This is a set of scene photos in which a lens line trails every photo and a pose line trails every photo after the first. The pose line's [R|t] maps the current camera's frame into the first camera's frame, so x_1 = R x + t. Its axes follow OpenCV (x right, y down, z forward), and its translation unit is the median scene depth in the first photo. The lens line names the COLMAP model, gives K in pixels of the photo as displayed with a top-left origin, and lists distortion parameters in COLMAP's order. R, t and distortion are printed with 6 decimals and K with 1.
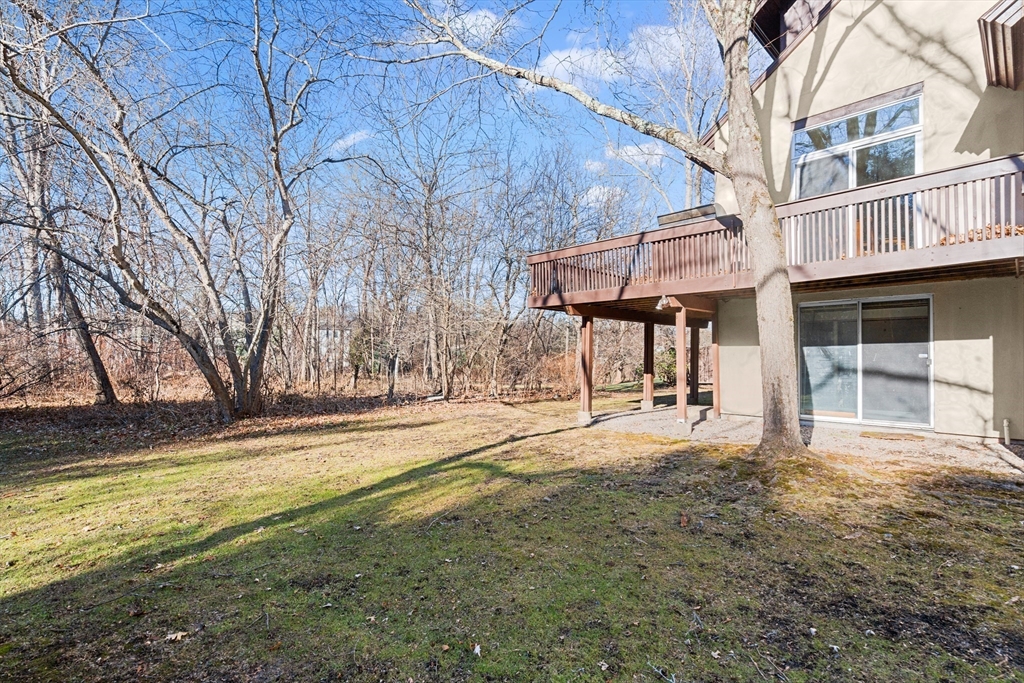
lens RADIAL K [[490.2, 0, 512.0], [0, 490.2, 341.5], [0, 0, 1]] dist [0.000273, 0.000076]
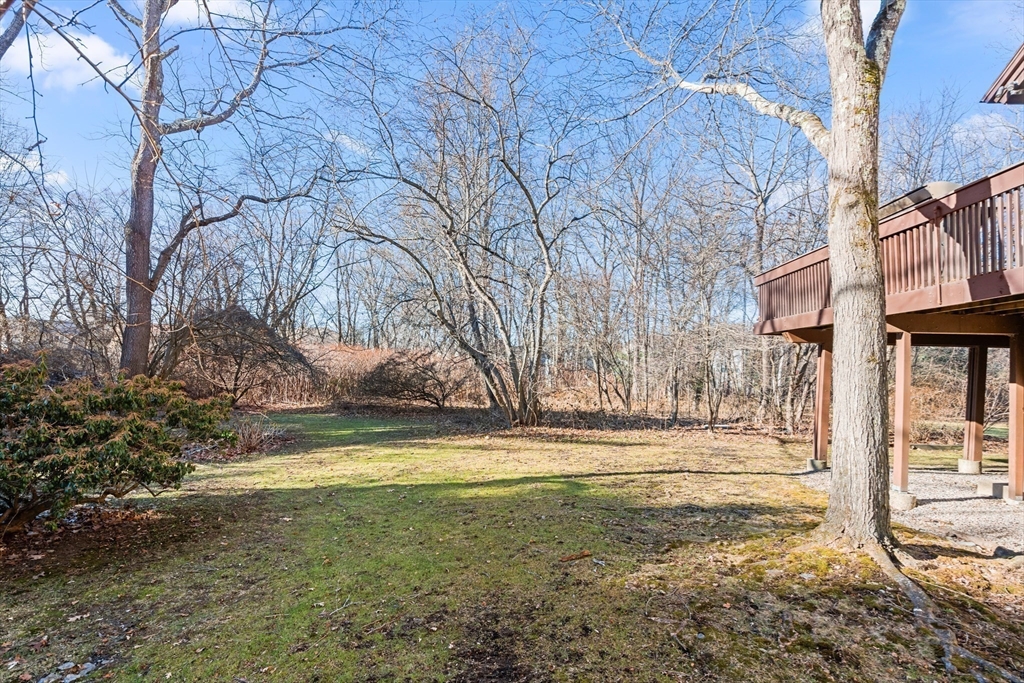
lens RADIAL K [[487.1, 0, 512.3], [0, 487.1, 366.1], [0, 0, 1]] dist [0.000267, 0.000044]
pose [[0.675188, 0.011627, -0.737554, 0.461717], [0.000973, 0.999861, 0.016652, -0.031967], [0.737645, -0.011961, 0.675082, 0.082884]]
